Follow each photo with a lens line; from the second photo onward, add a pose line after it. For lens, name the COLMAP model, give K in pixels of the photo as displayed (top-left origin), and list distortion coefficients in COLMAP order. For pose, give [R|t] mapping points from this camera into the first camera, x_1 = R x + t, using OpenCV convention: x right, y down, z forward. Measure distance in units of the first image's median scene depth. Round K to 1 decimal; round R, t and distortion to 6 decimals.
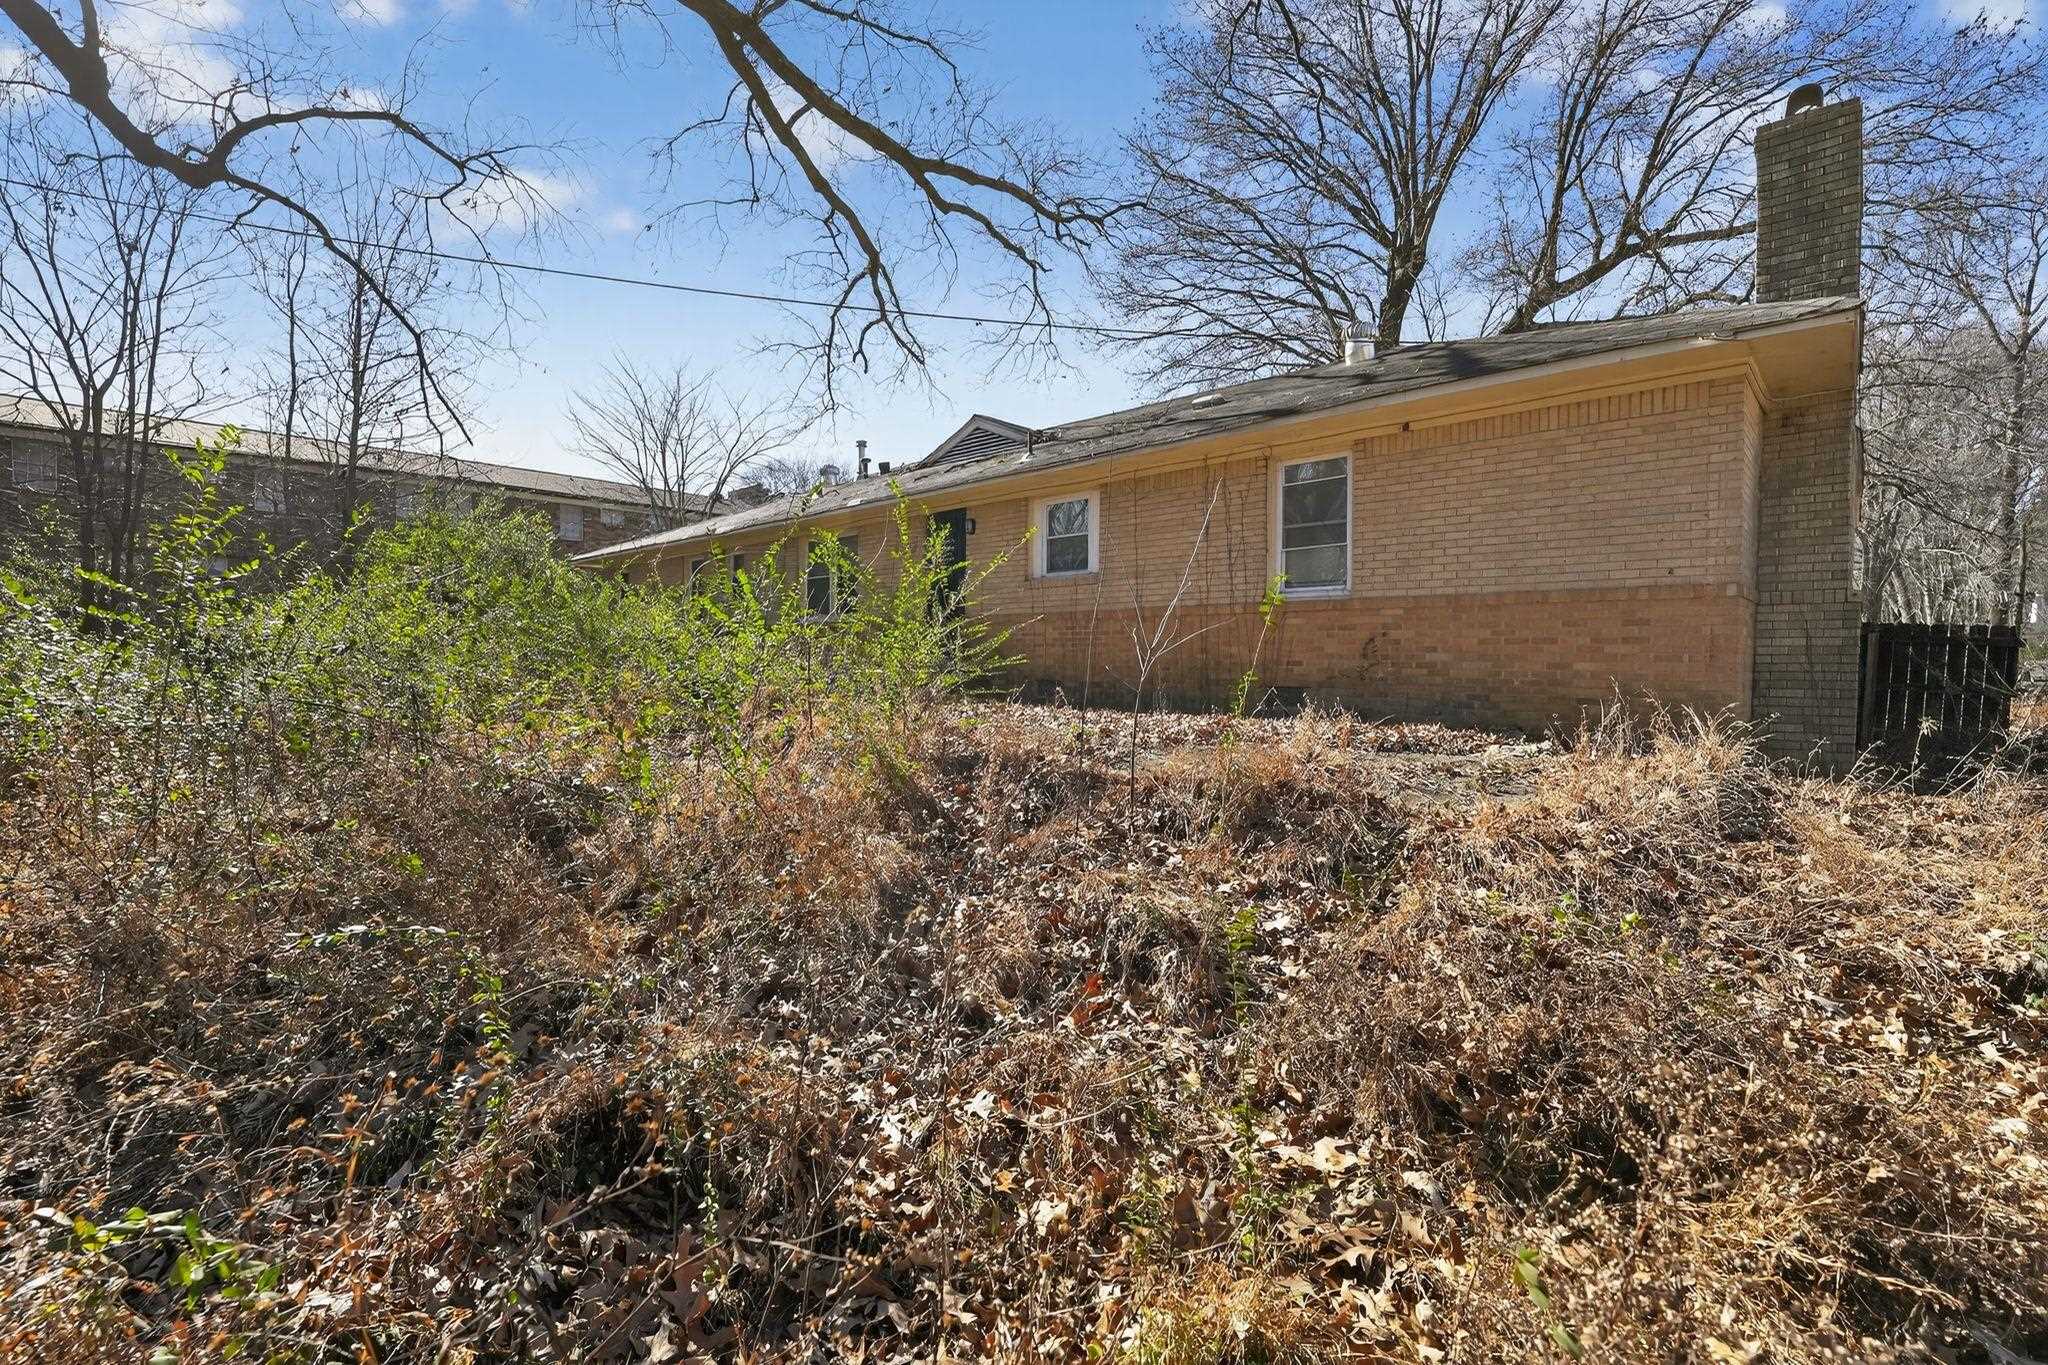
lens RADIAL K [[899.4, 0, 1023.4], [0, 899.4, 658.3], [0, 0, 1]] dist [-0.019226, 0.003293]
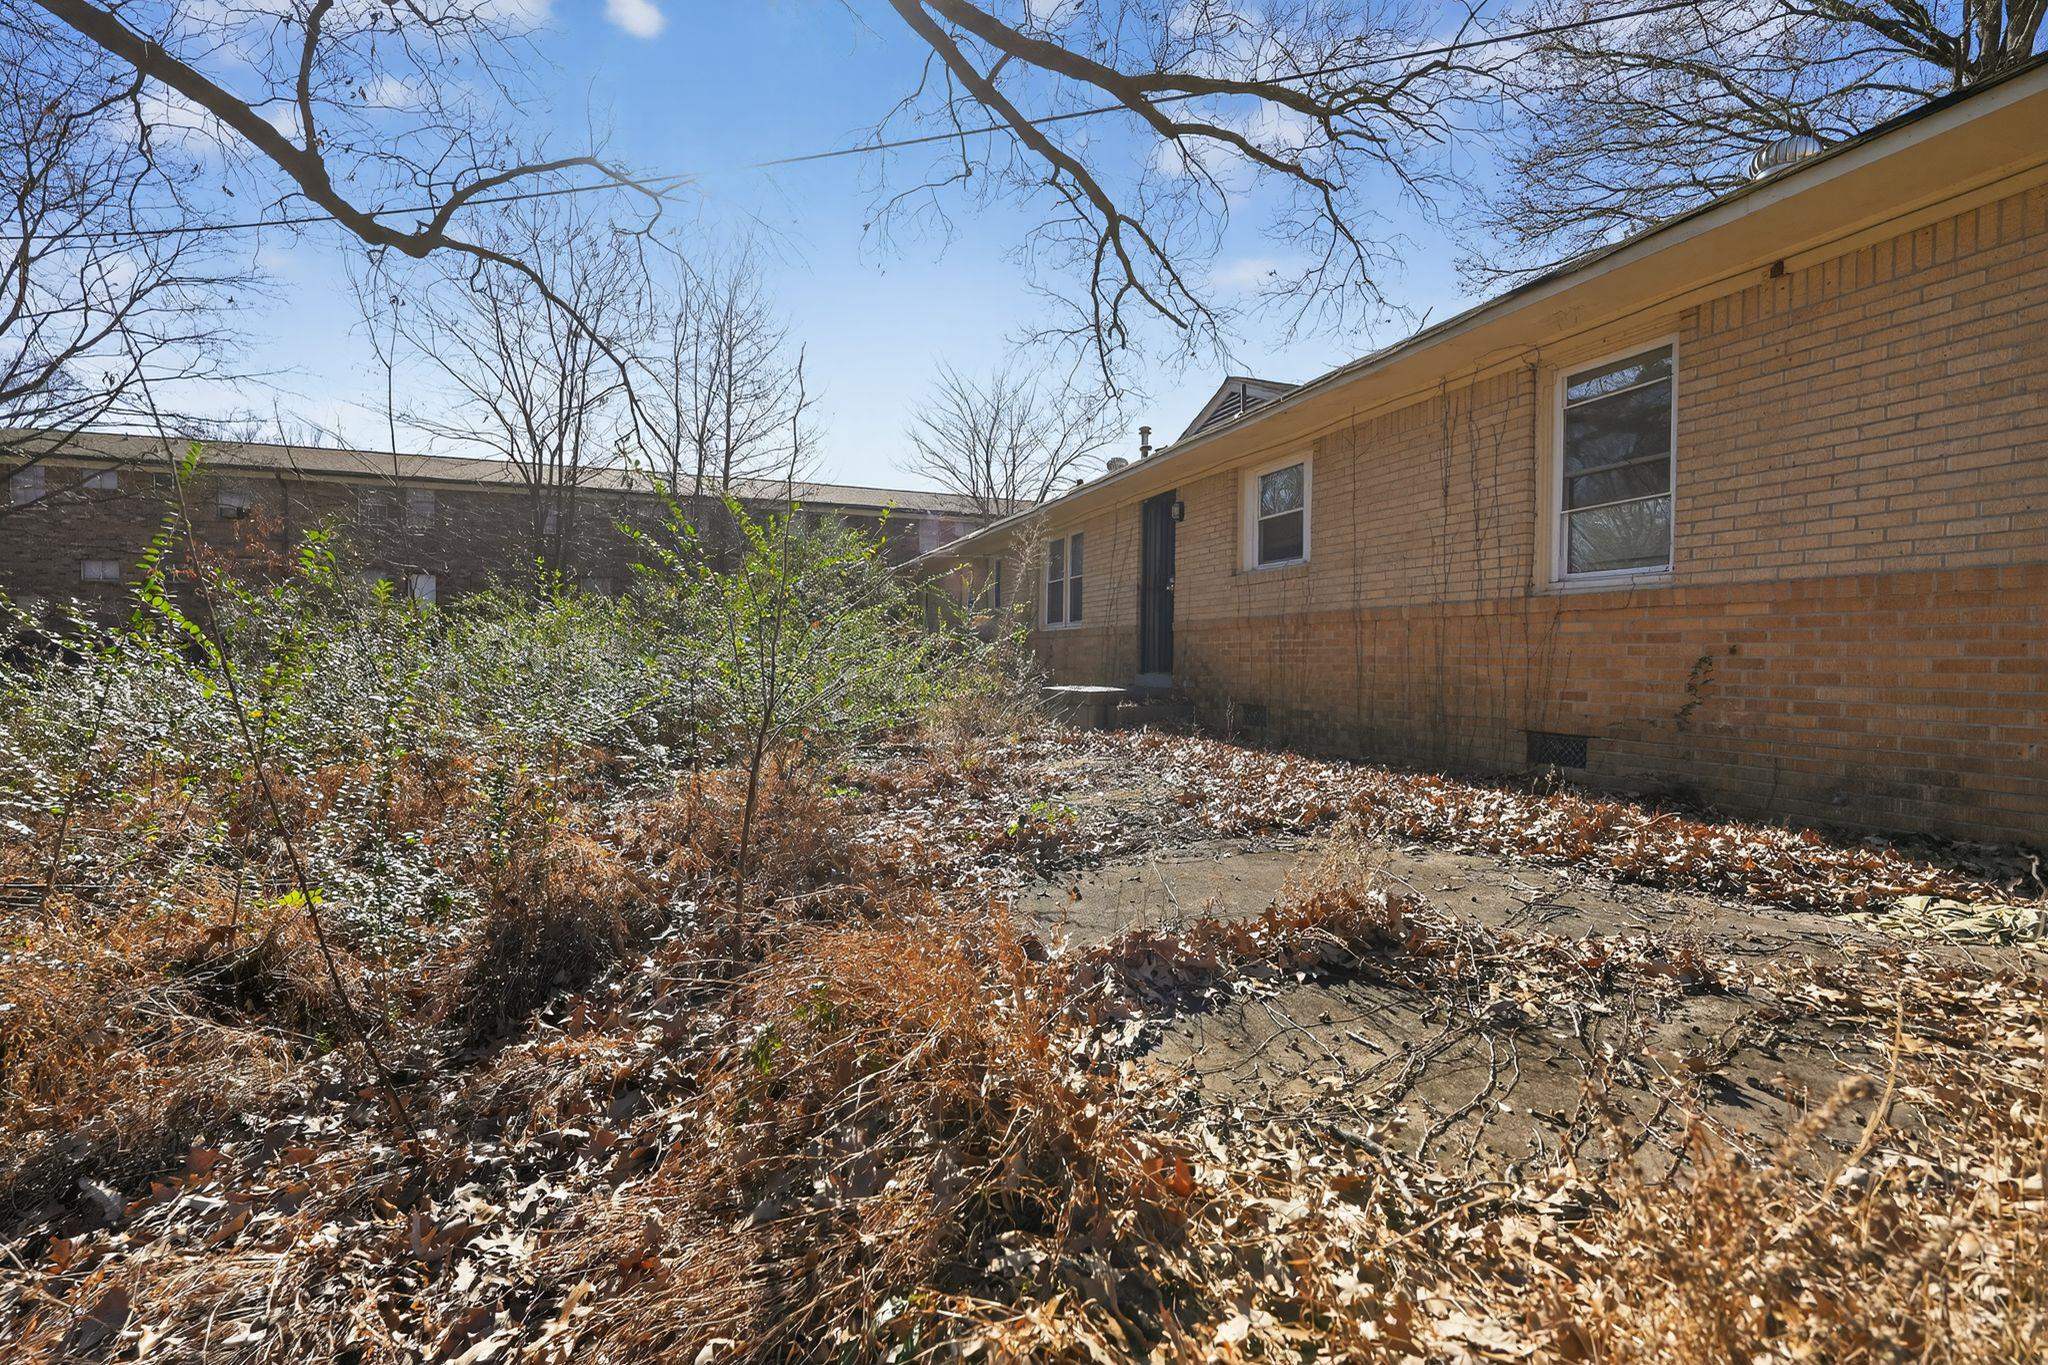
lens RADIAL K [[899.4, 0, 1023.4], [0, 899.4, 658.3], [0, 0, 1]] dist [-0.019226, 0.003293]
pose [[0.894693, 0.003046, -0.446672, 0.233126], [-0.003679, 0.999993, -0.000550, -0.017827], [0.446667, 0.002135, 0.894698, 0.282795]]
